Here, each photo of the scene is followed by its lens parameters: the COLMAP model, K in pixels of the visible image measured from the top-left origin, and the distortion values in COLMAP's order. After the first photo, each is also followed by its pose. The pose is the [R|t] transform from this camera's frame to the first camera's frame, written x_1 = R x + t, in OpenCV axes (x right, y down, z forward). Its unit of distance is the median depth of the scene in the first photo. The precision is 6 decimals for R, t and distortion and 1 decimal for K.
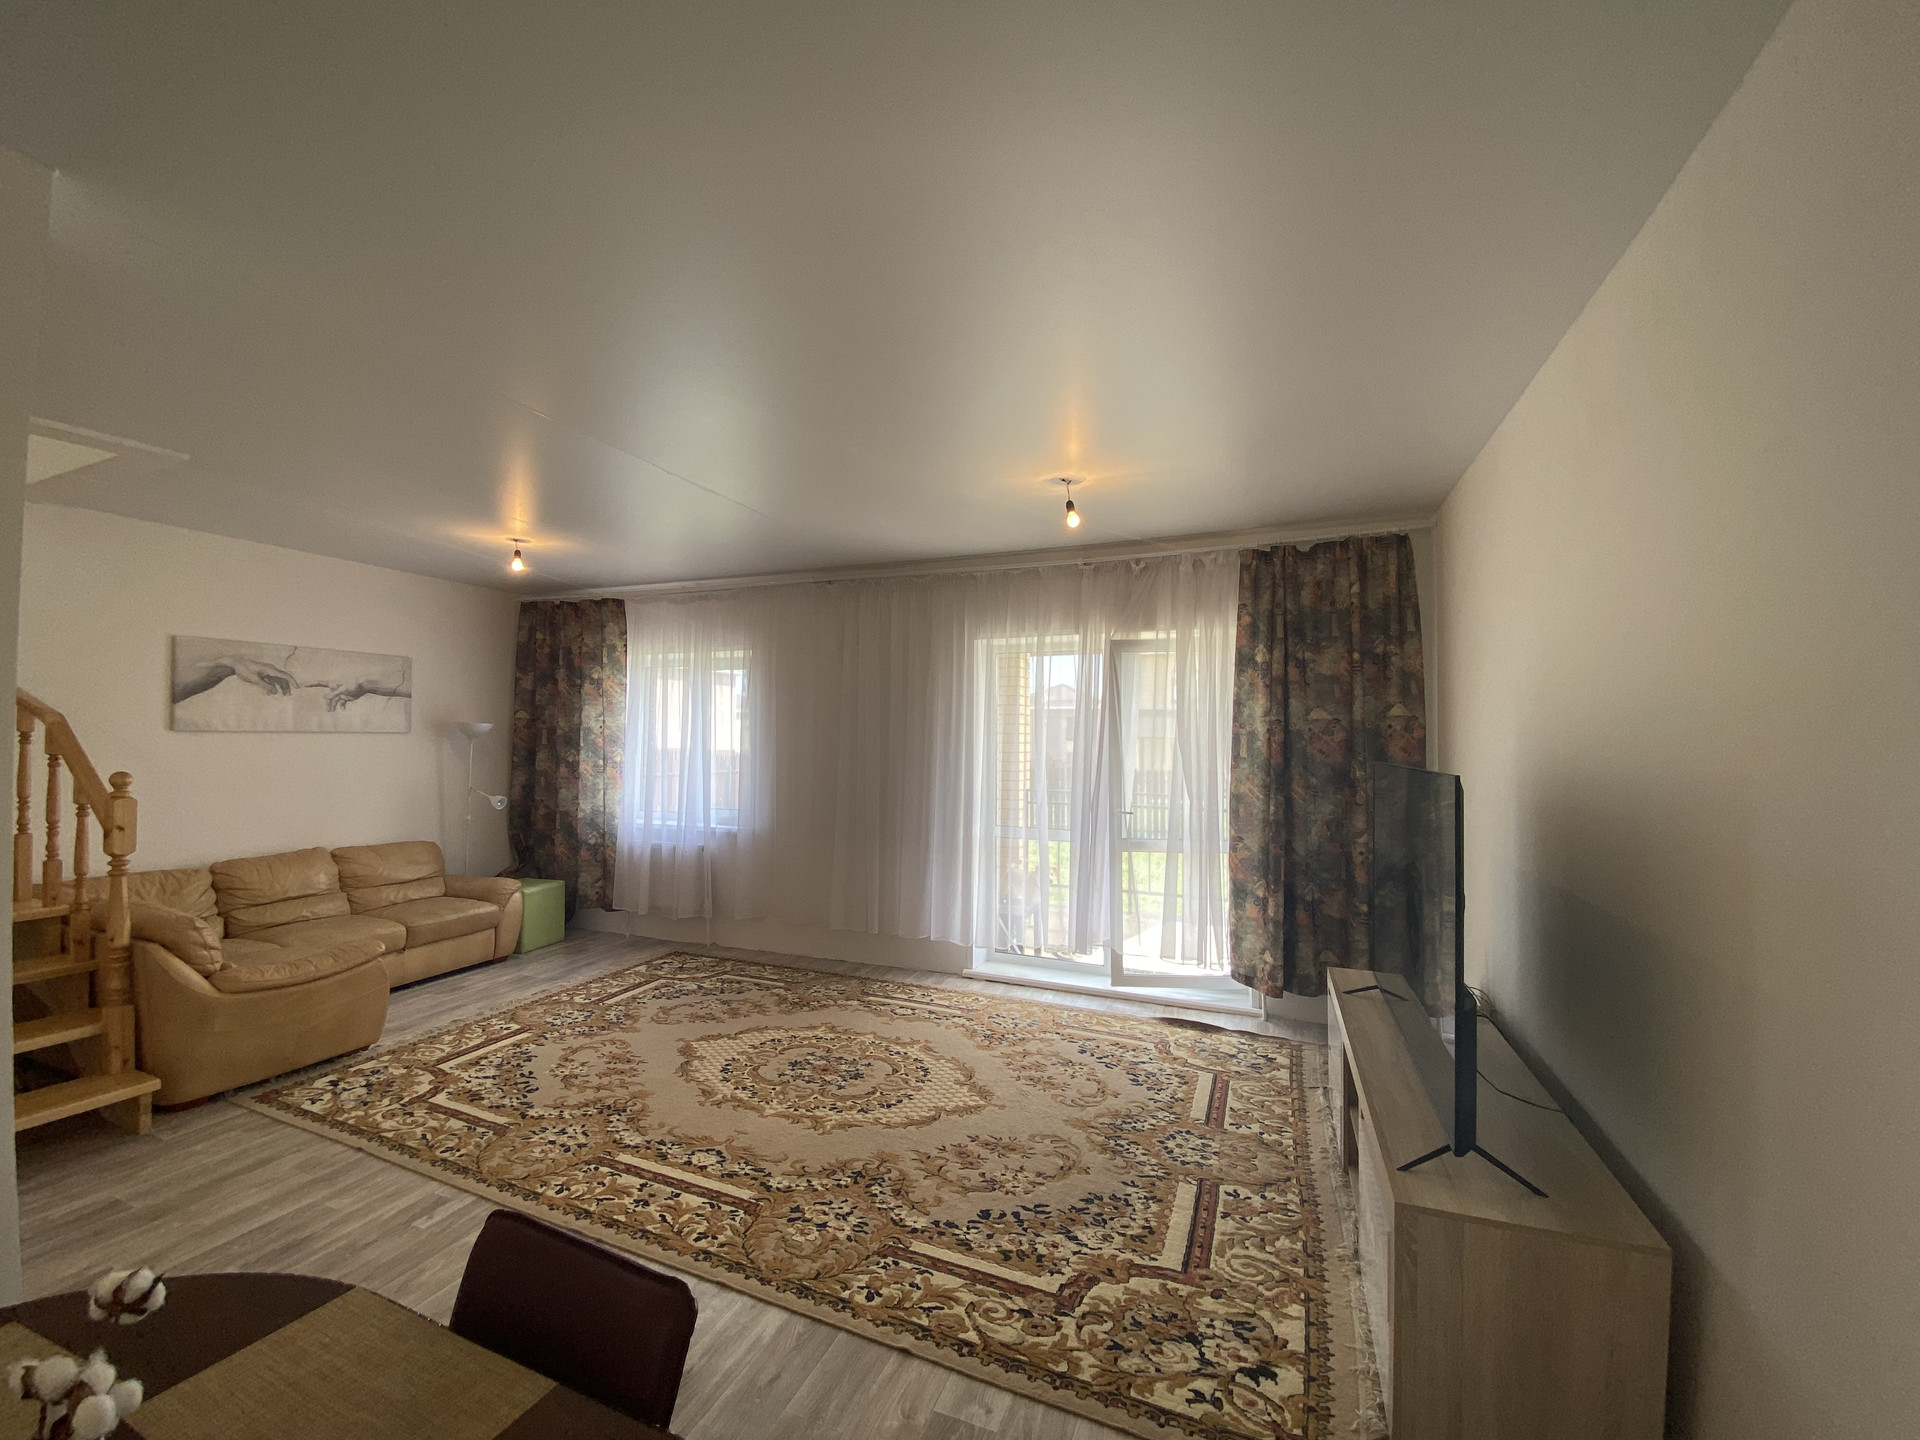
lens RADIAL K [[778.0, 0, 952.3], [0, 778.0, 727.3], [0, 0, 1]] dist [0.013210, -0.016923]
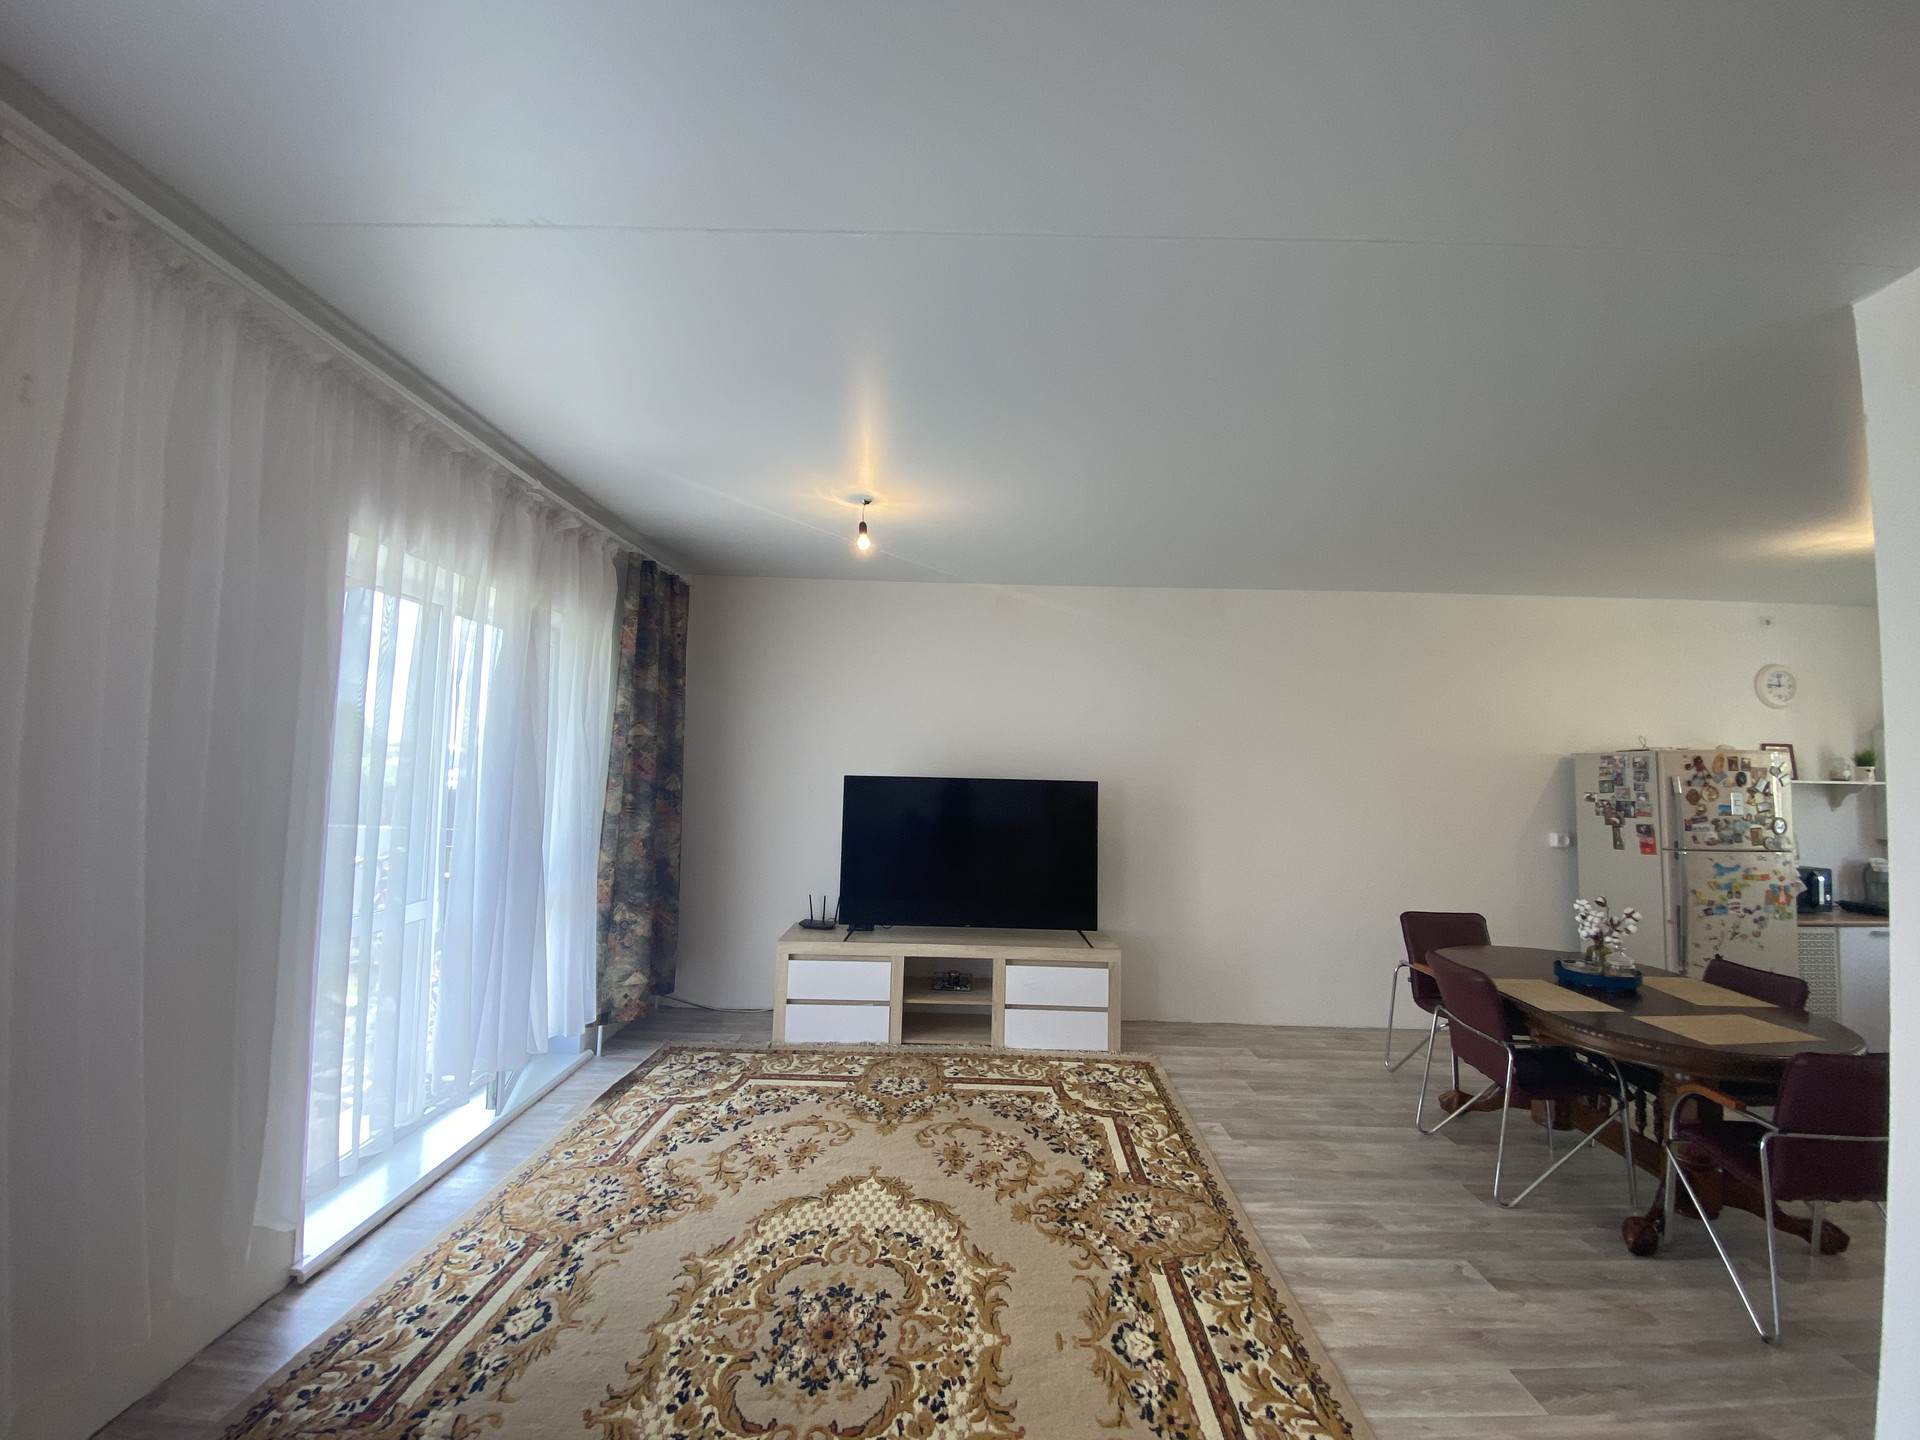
lens RADIAL K [[778.0, 0, 953.6], [0, 778.0, 718.7], [0, 0, 1]] dist [0.013210, -0.016923]
pose [[-0.366879, 0.040316, 0.929394, -1.048829], [-0.041893, 0.997331, -0.059801, 0.018393], [-0.929325, -0.060875, -0.364211, 1.602442]]
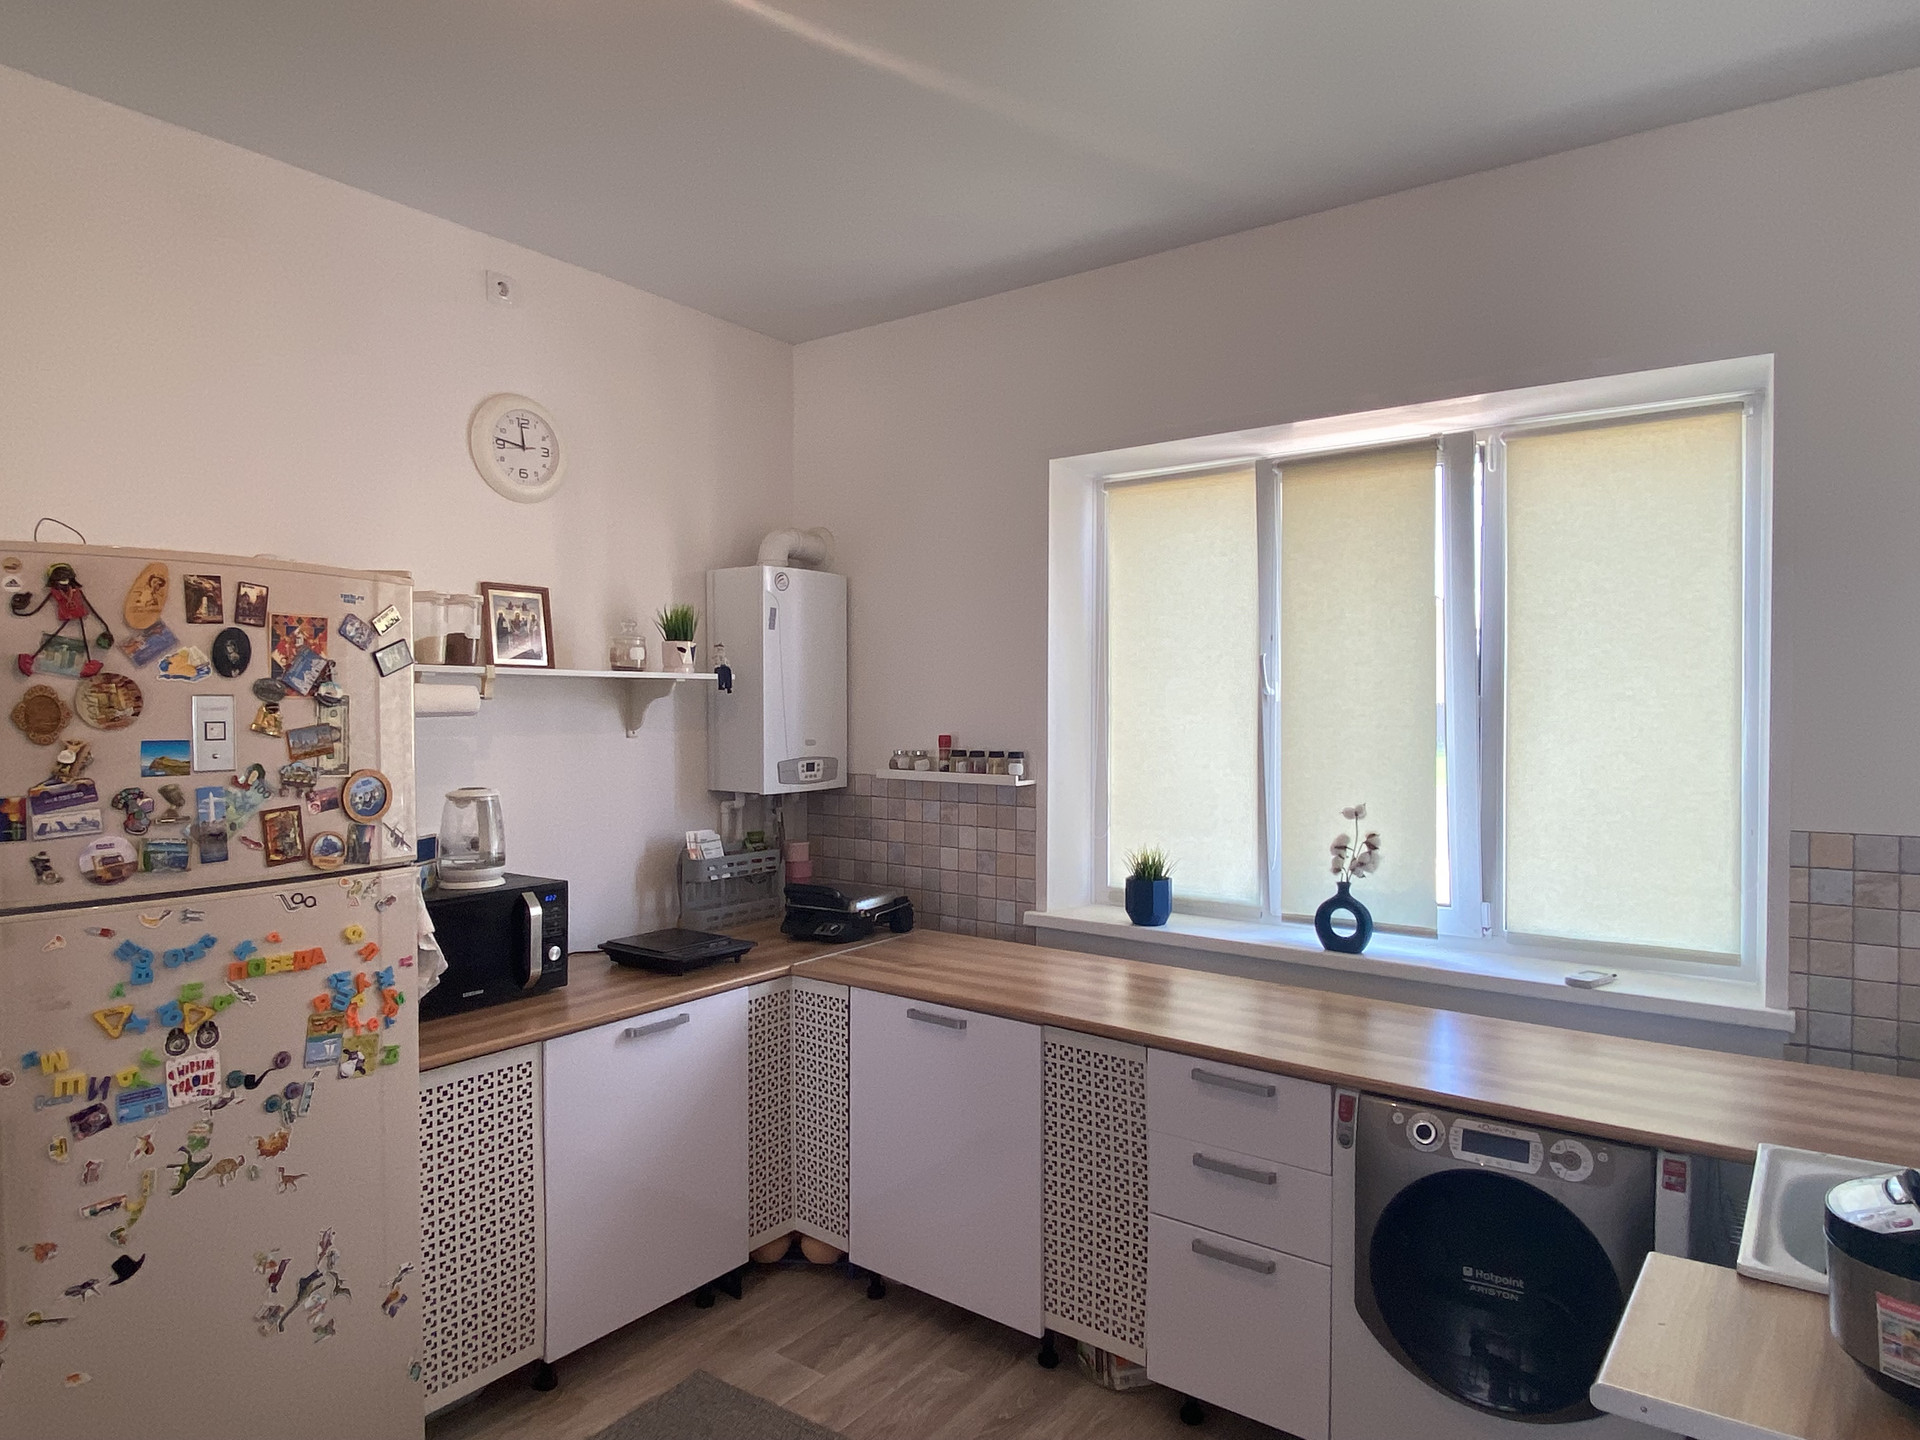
lens RADIAL K [[1157.3, 0, 958.8], [0, 1157.3, 719.1], [0, 0, 1]] dist [0.019949, -0.002492]
pose [[-0.968920, -0.013104, 0.247029, -0.777175], [-0.013058, 0.999913, 0.001822, 0.013916], [-0.247031, -0.001461, -0.969007, 0.111114]]
